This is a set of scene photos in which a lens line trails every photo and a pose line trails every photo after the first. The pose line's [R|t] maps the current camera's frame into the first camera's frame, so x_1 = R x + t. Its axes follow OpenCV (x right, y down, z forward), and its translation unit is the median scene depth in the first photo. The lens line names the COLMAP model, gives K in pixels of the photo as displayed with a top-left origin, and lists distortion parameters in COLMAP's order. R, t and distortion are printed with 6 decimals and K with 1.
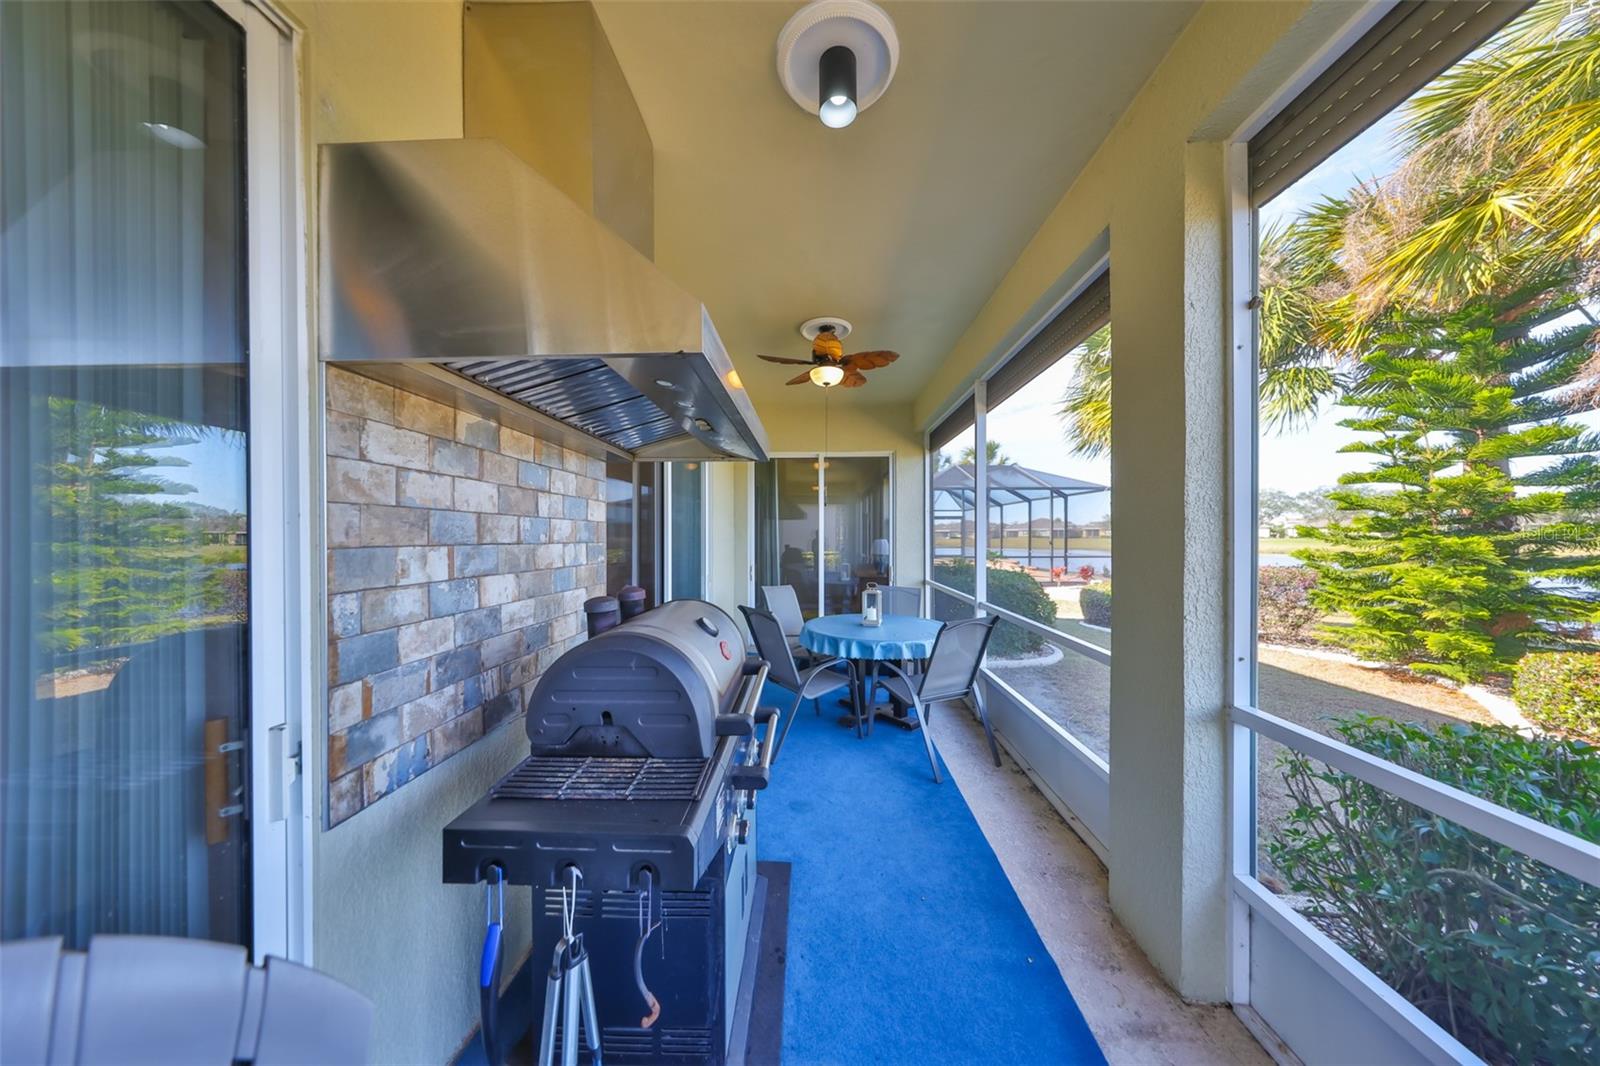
lens RADIAL K [[507.4, 0, 801.1], [0, 507.4, 538.9], [0, 0, 1]] dist [0.001862, 0.000198]
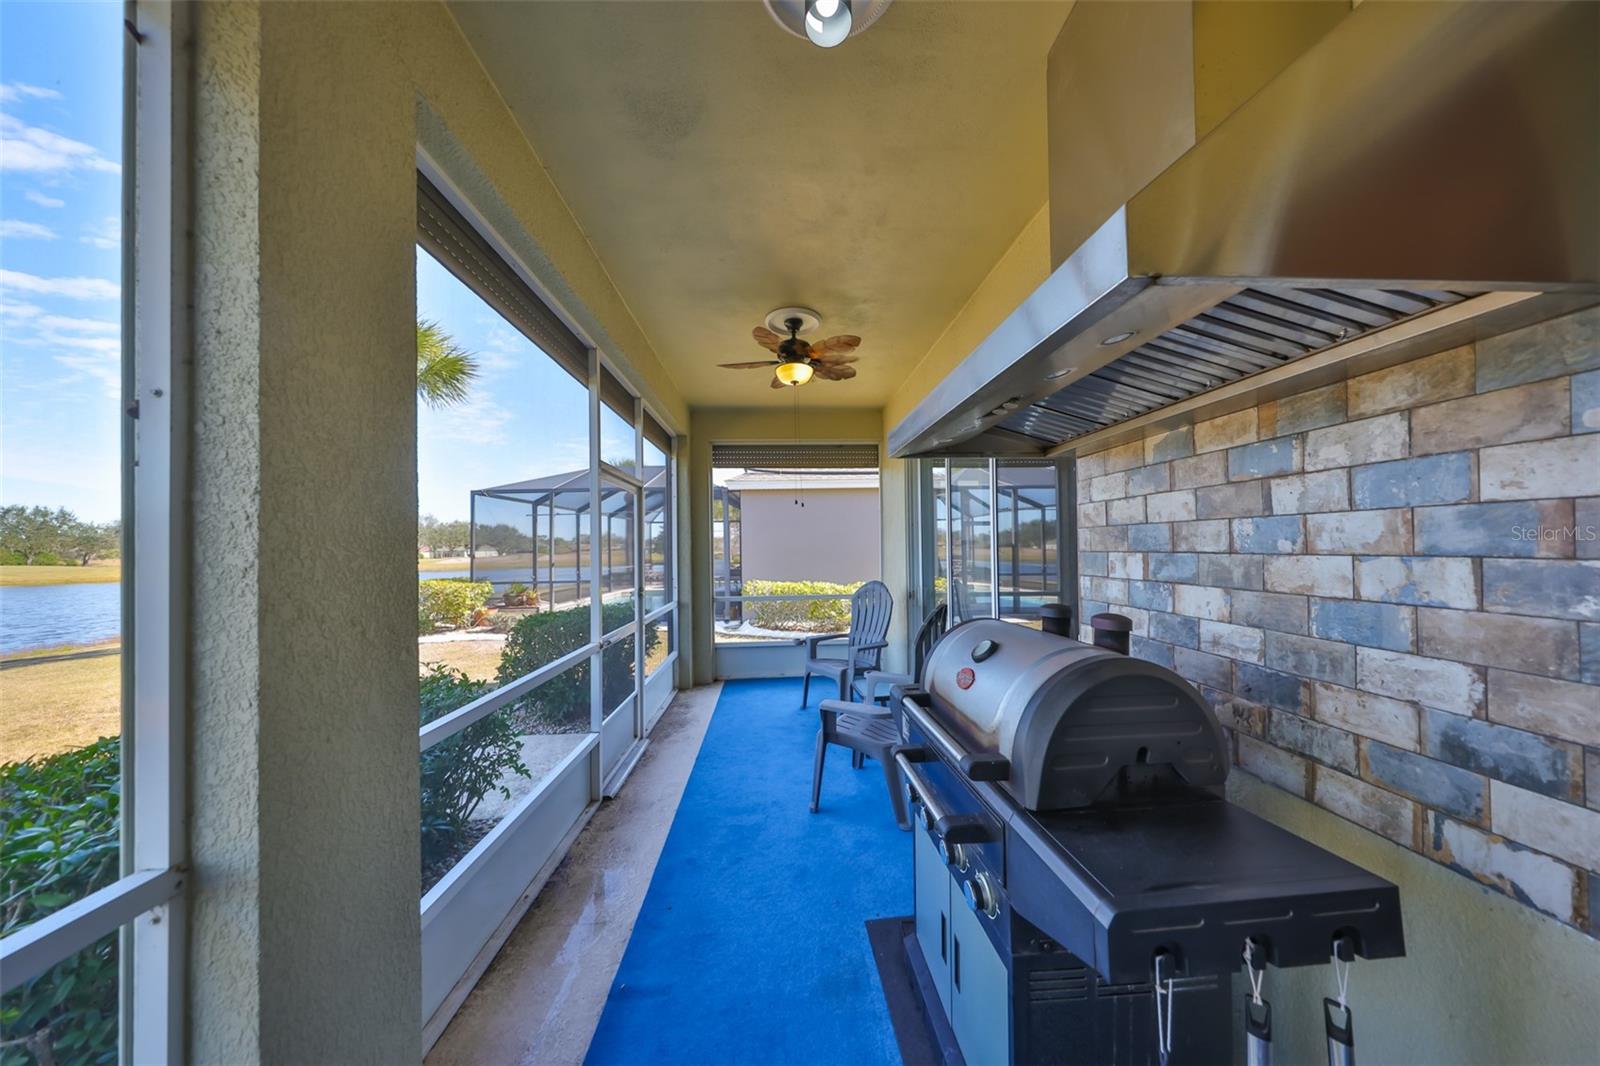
lens RADIAL K [[507.4, 0, 812.8], [0, 507.4, 540.6], [0, 0, 1]] dist [0.001862, 0.000198]
pose [[-0.994223, 0.015151, -0.106263, 0.217876], [0.016310, 0.999817, -0.010047, -0.014928], [0.106091, -0.011722, -0.994287, 1.979260]]
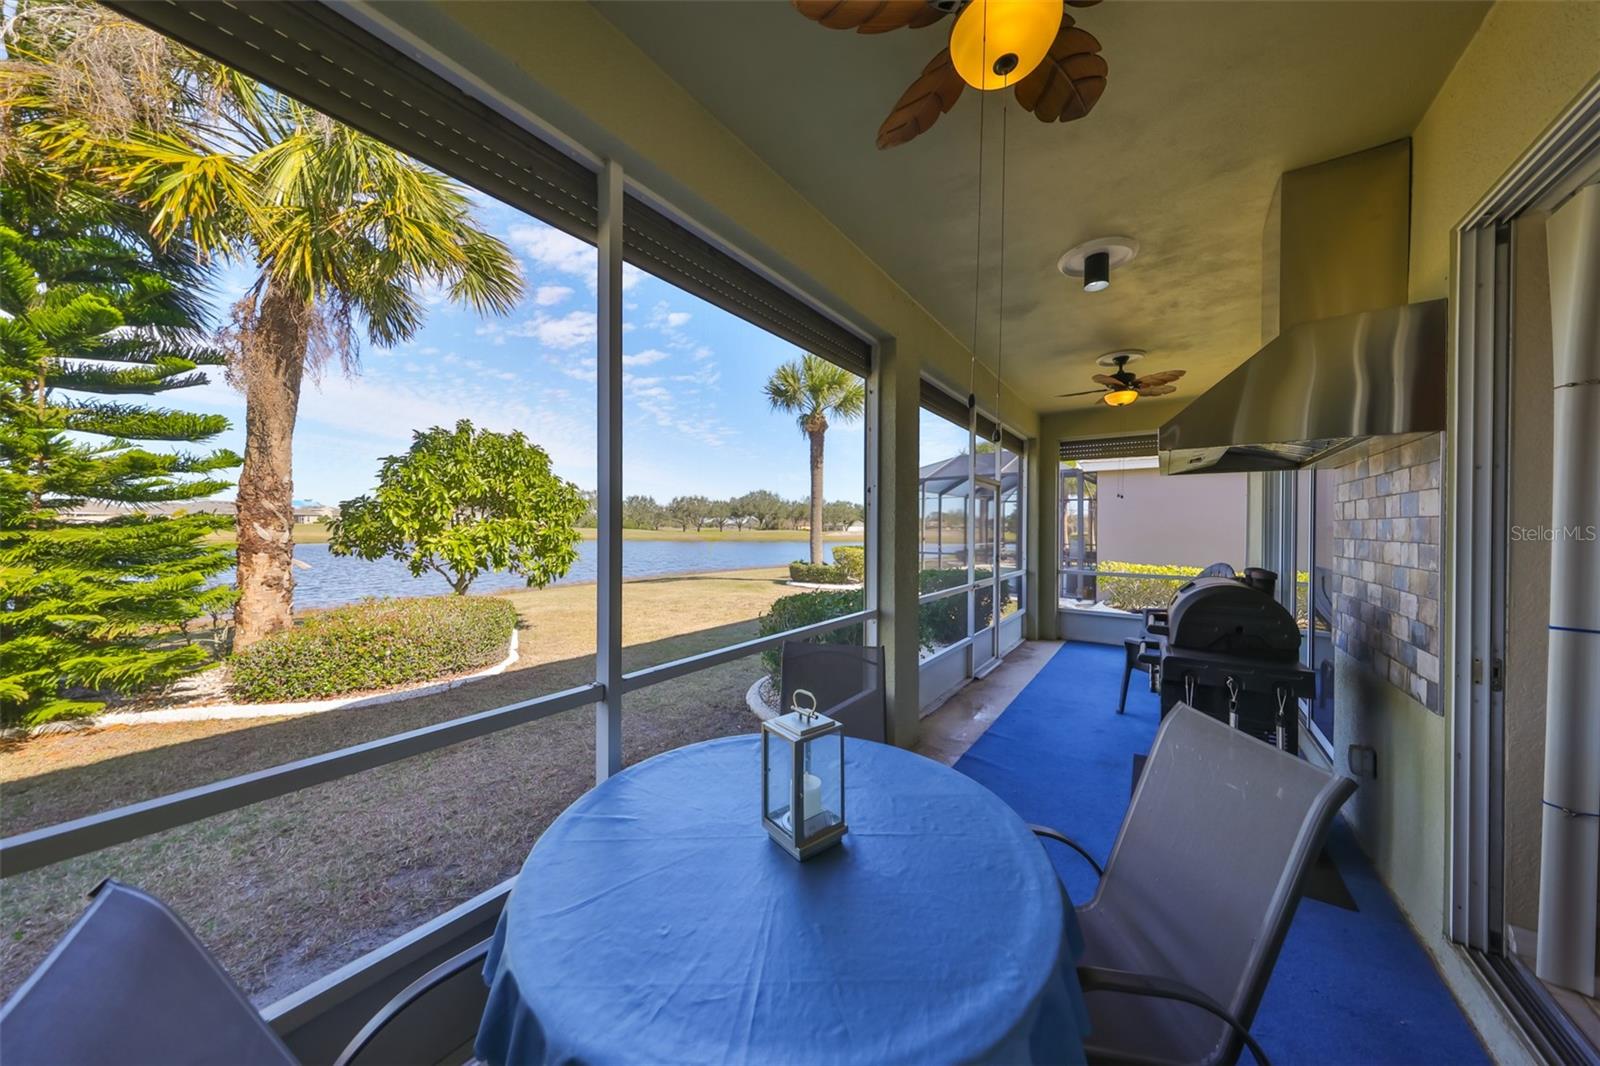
lens RADIAL K [[507.4, 0, 806.5], [0, 507.4, 524.9], [0, 0, 1]] dist [0.001862, 0.000198]
pose [[-0.839876, -0.004991, 0.542755, -0.041294], [-0.006372, 0.999979, -0.000665, -0.023107], [-0.542741, -0.004017, -0.839891, 3.315698]]
